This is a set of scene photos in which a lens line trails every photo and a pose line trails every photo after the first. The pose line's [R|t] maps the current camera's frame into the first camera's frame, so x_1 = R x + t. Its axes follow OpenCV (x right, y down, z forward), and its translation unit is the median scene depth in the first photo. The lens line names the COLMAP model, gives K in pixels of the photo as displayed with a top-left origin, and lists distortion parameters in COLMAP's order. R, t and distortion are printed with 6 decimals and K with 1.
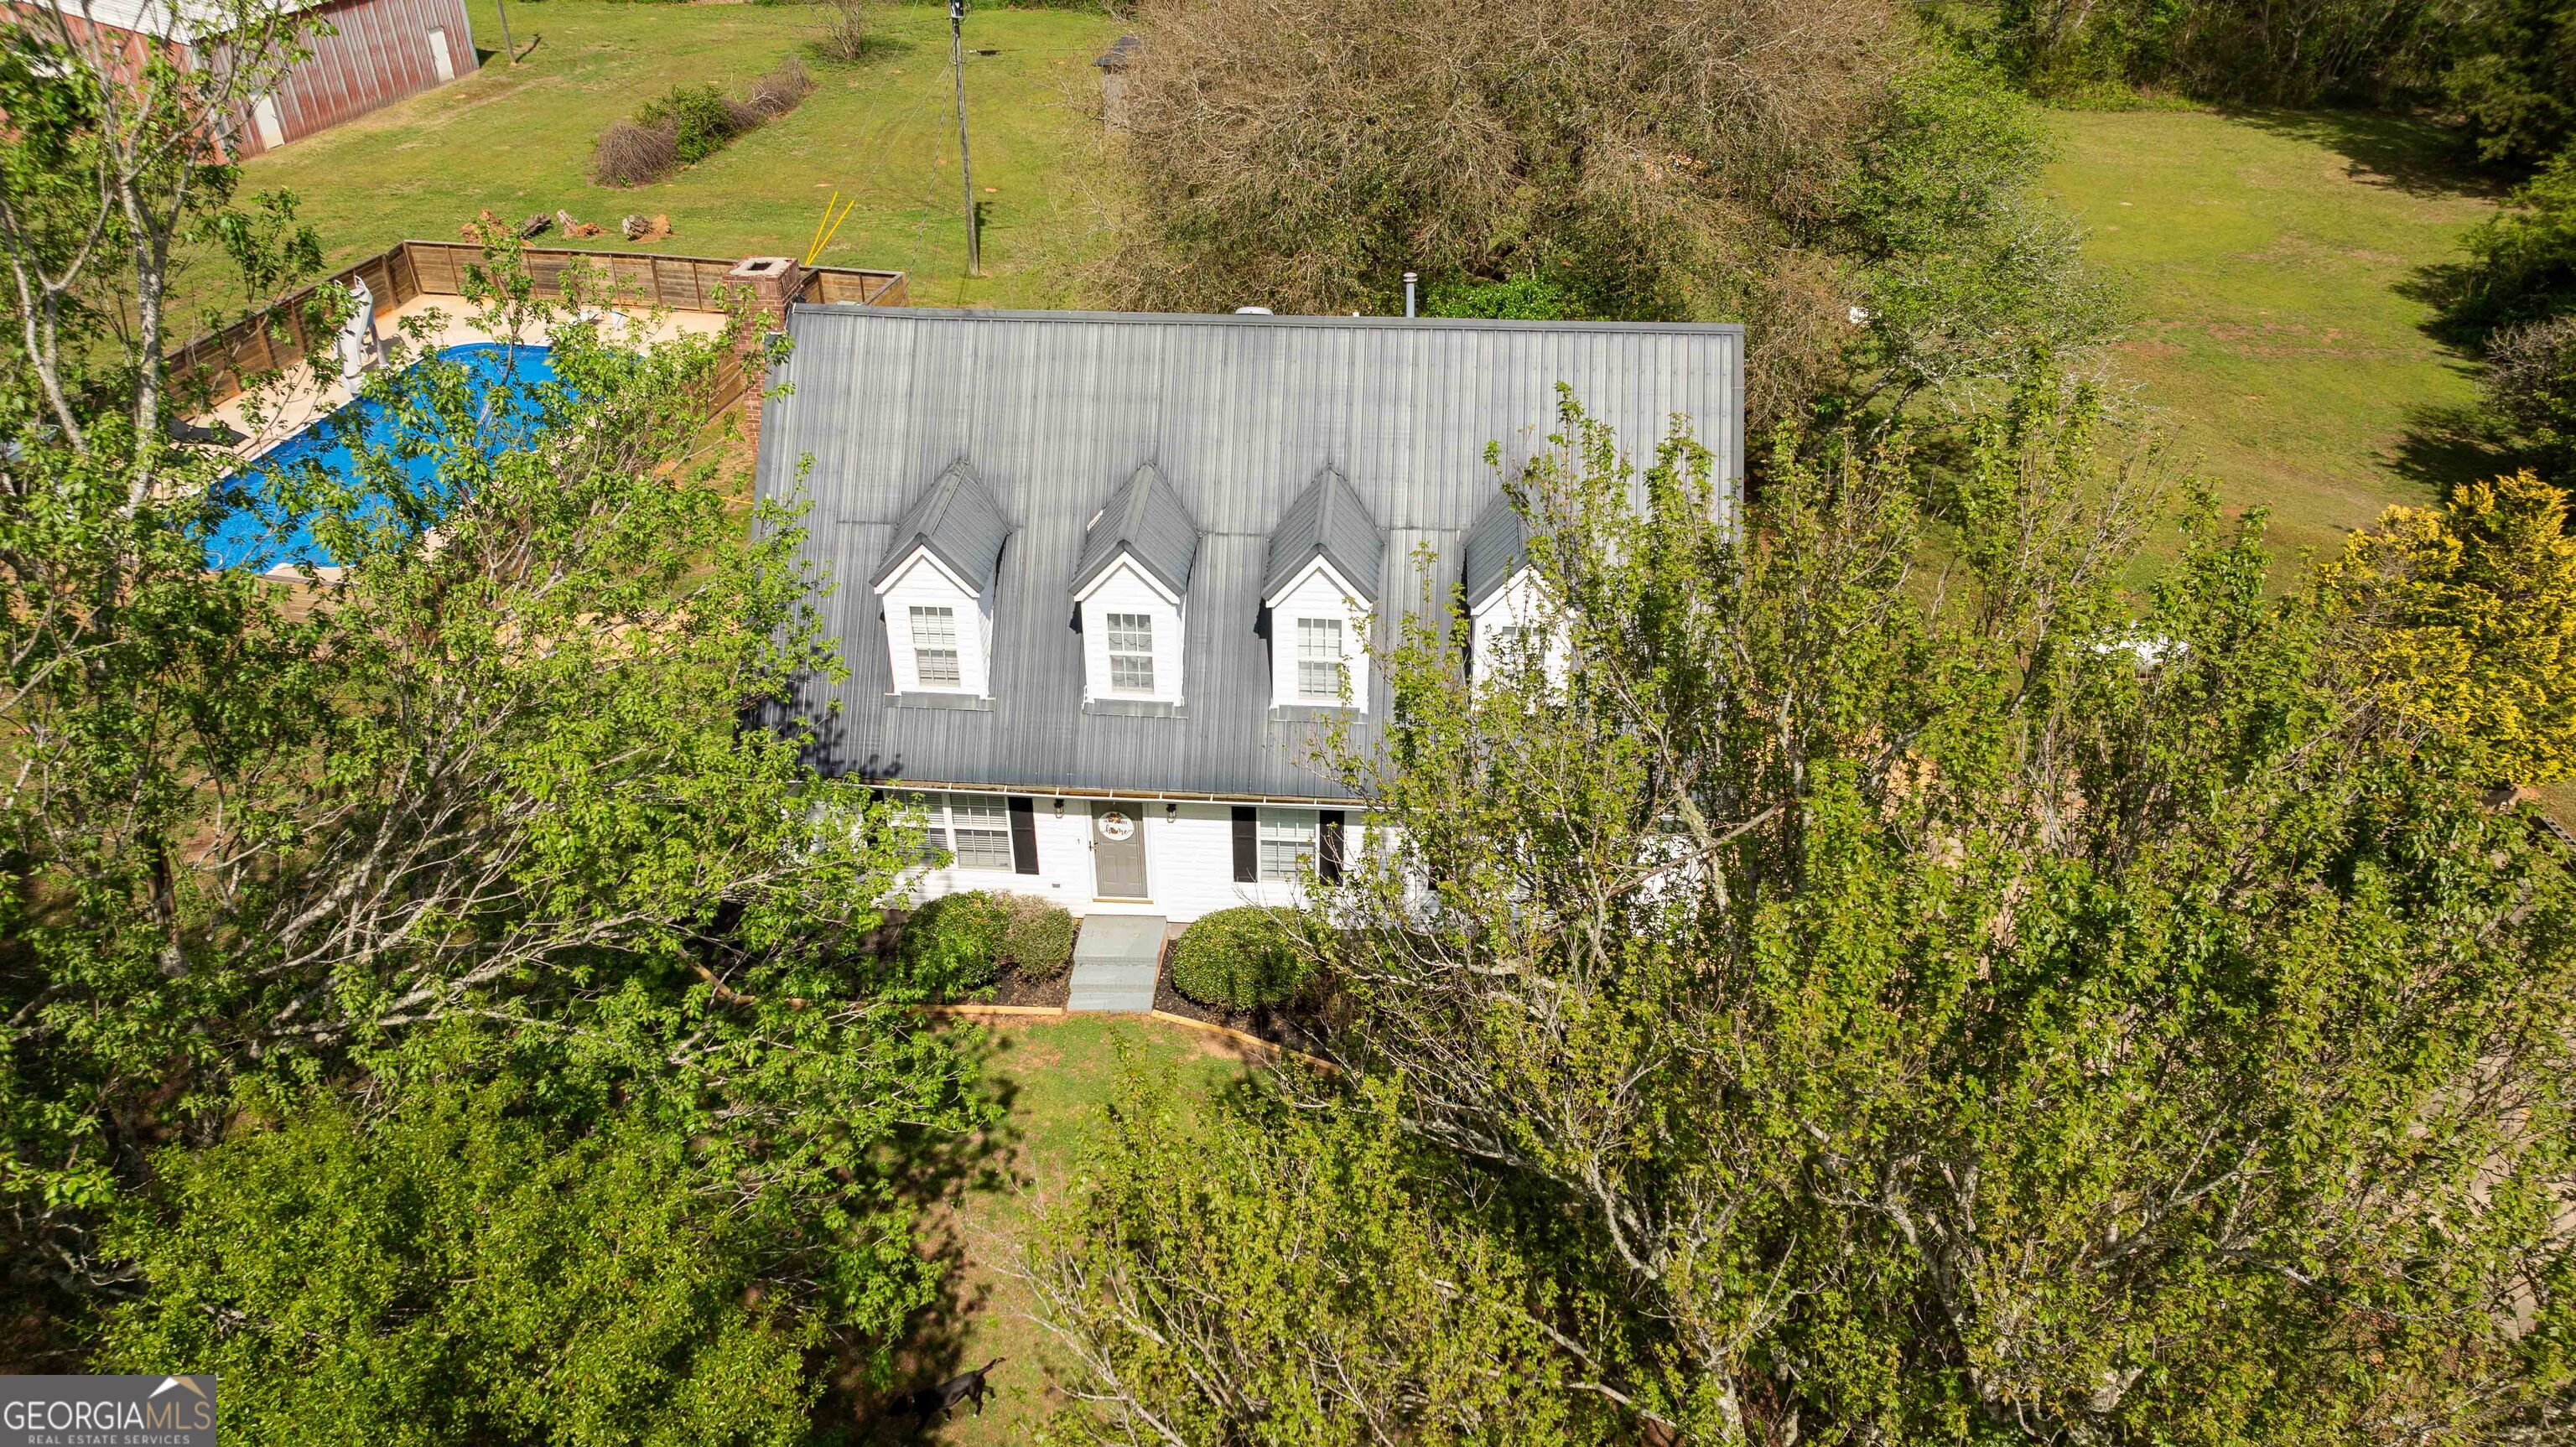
lens RADIAL K [[1806.4, 0, 1276.3], [0, 1806.4, 728.2], [0, 0, 1]] dist [-0.026350, 0.061697]
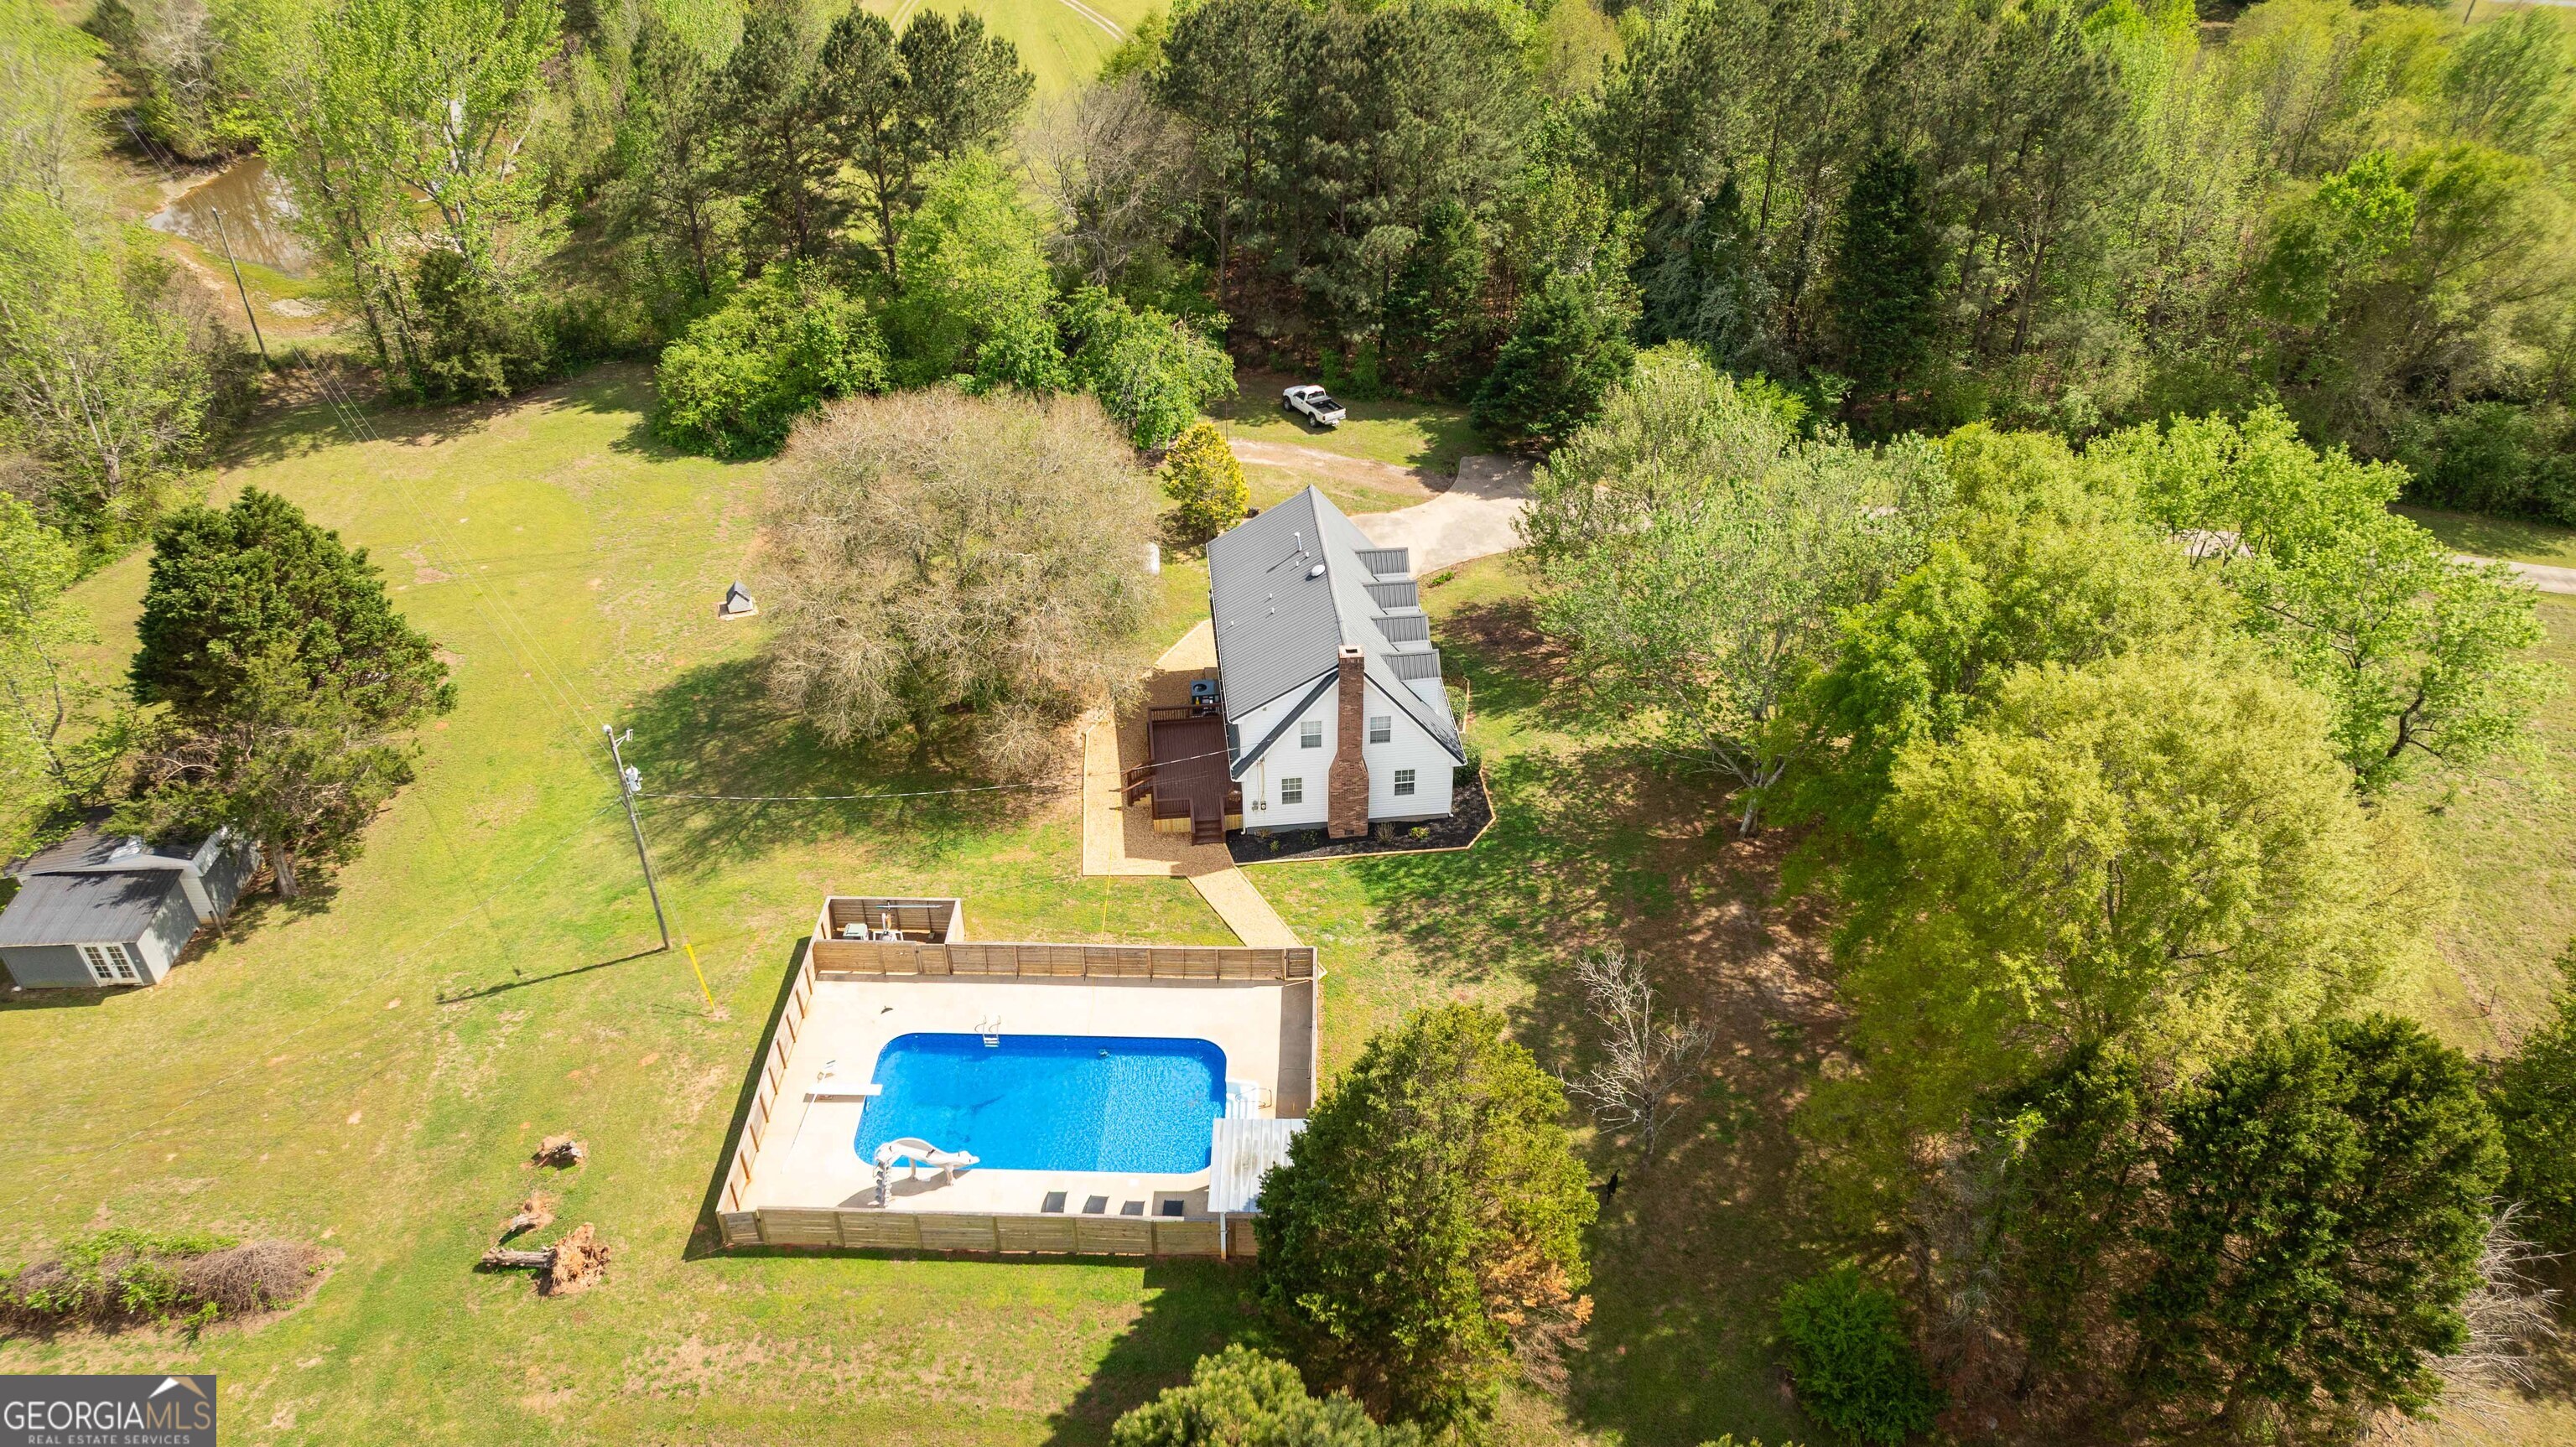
lens RADIAL K [[1806.4, 0, 1294.9], [0, 1806.4, 709.6], [0, 0, 1]] dist [-0.026350, 0.061697]
pose [[-0.182667, -0.571487, 0.800022, -2.429090], [0.540880, 0.621099, 0.567173, -1.739385], [-0.821024, 0.536320, 0.195651, 0.620792]]
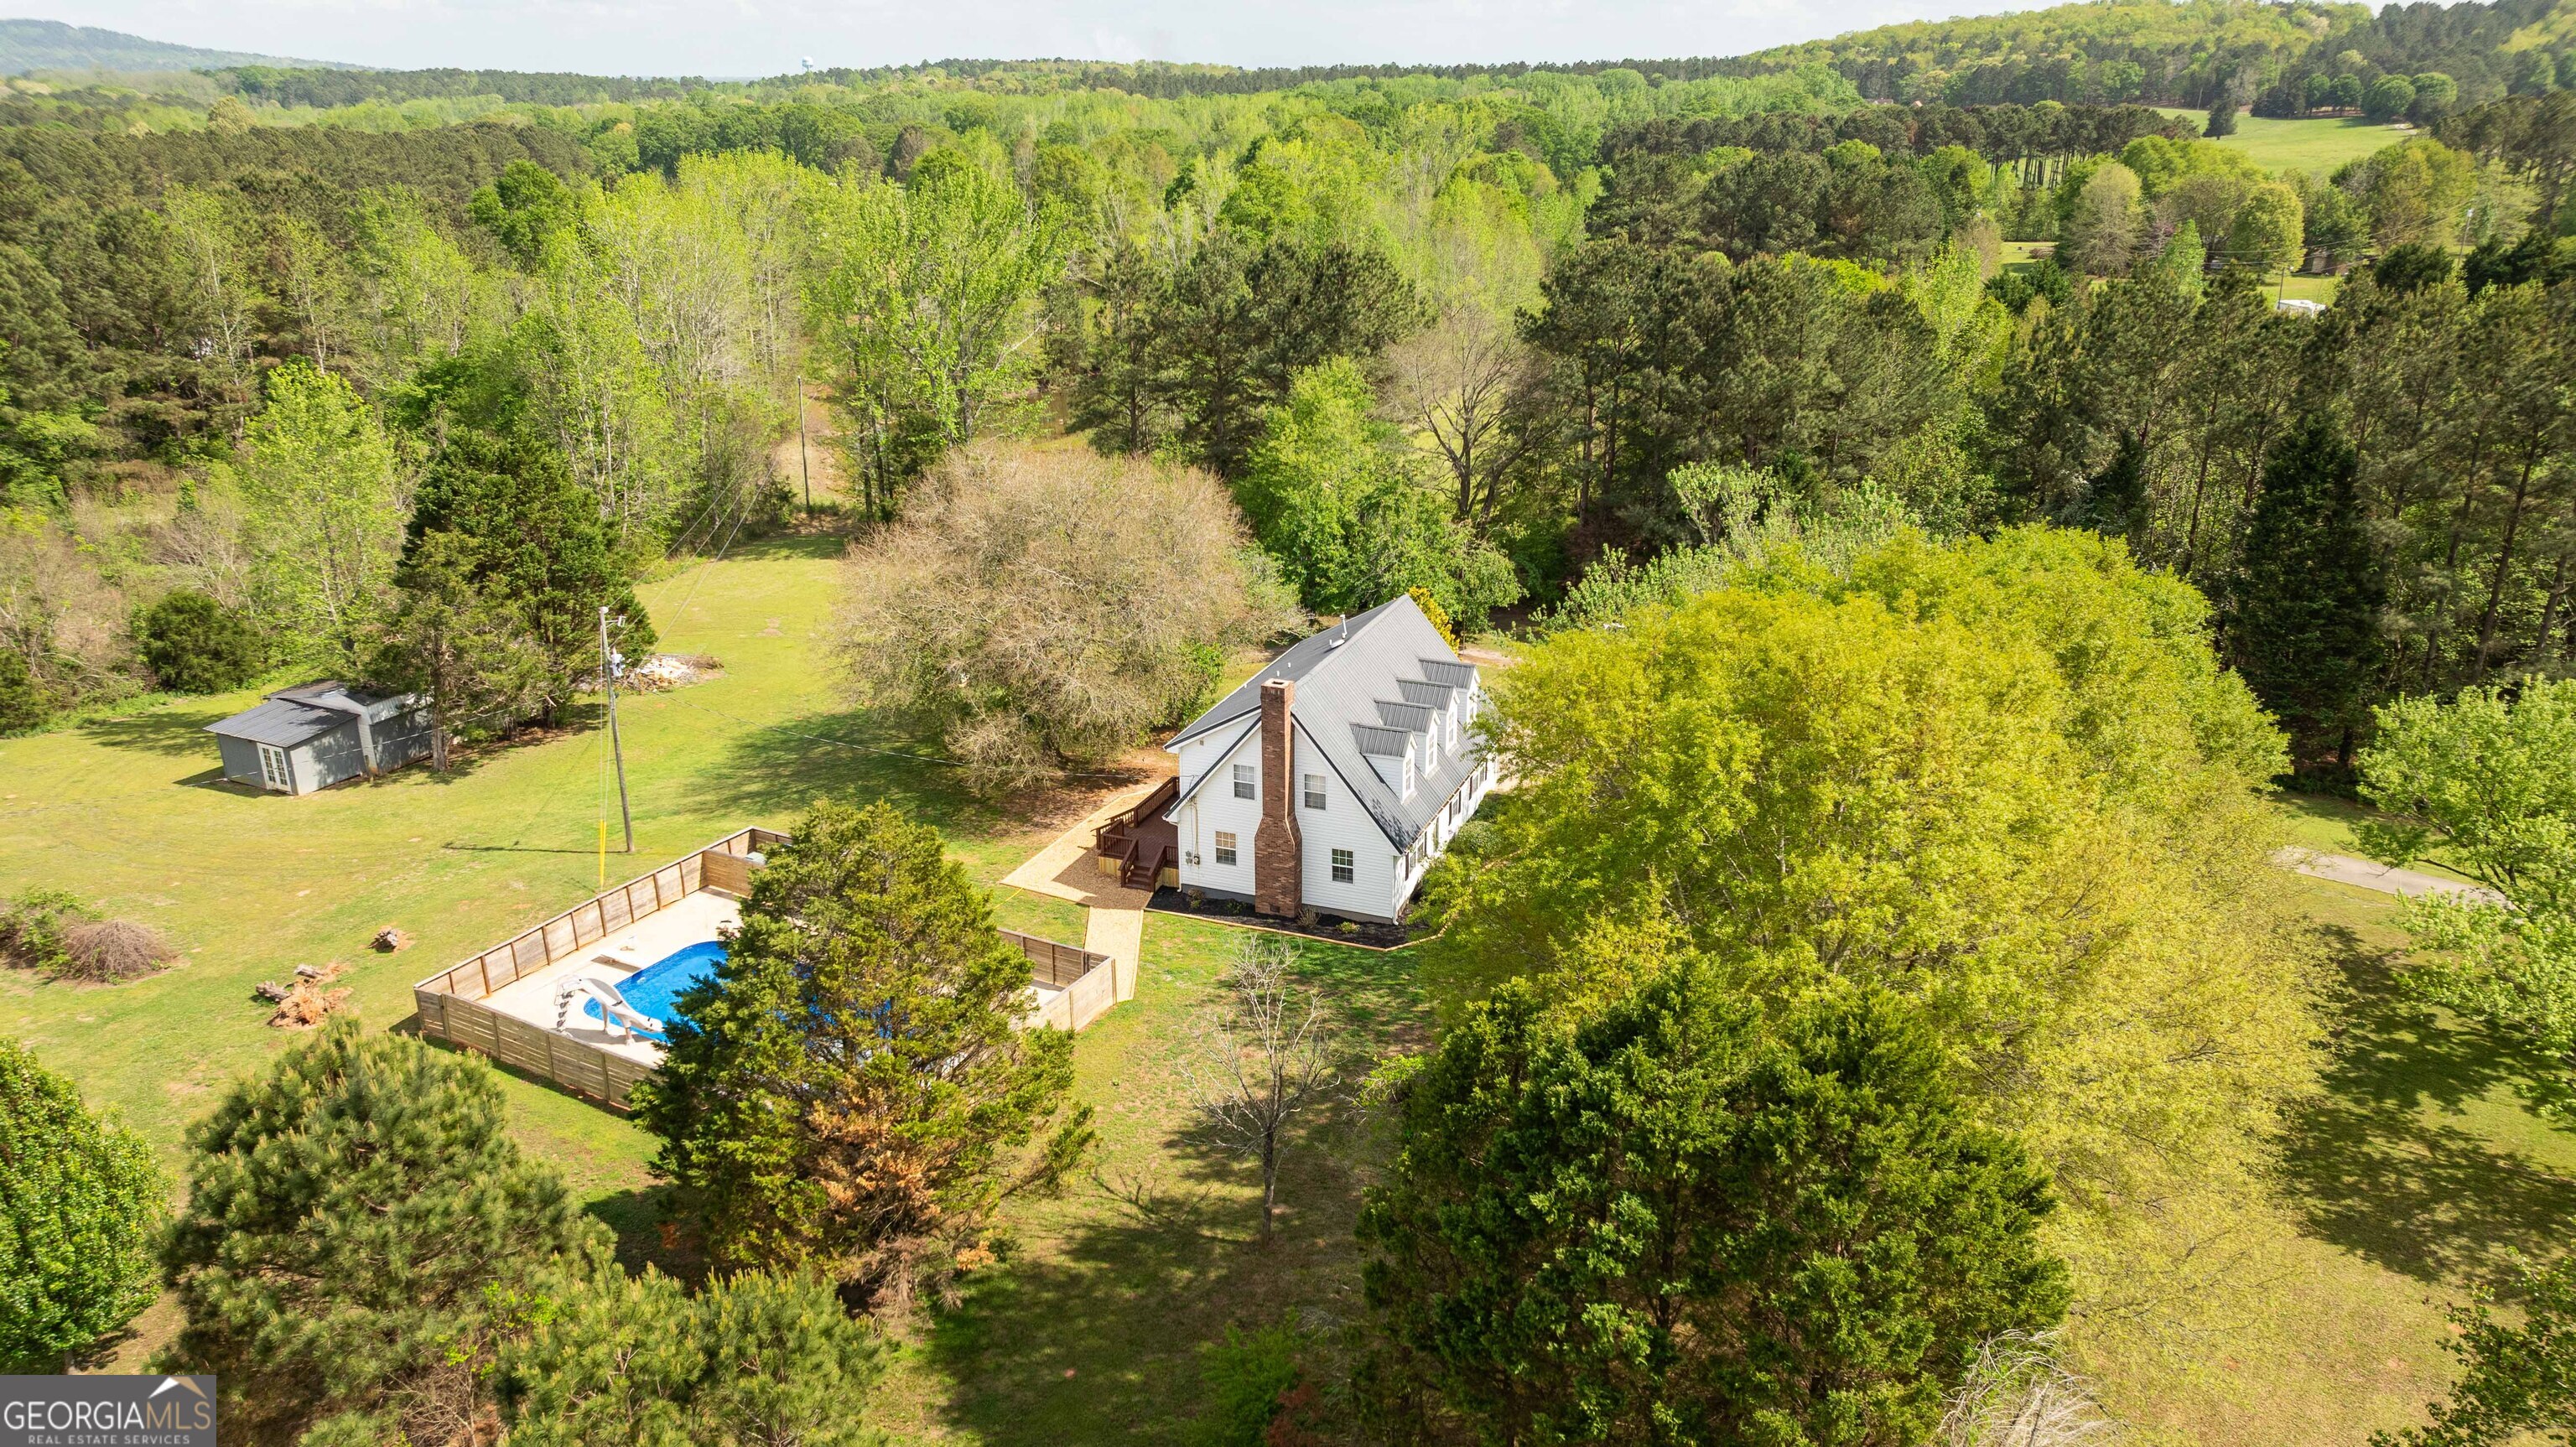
lens RADIAL K [[1806.4, 0, 1292.0], [0, 1806.4, 704.7], [0, 0, 1]] dist [-0.026350, 0.061697]
pose [[0.289804, -0.321661, 0.901414, -2.486020], [0.525850, 0.840453, 0.130847, -0.537280], [-0.799685, 0.436089, 0.412712, 0.014435]]
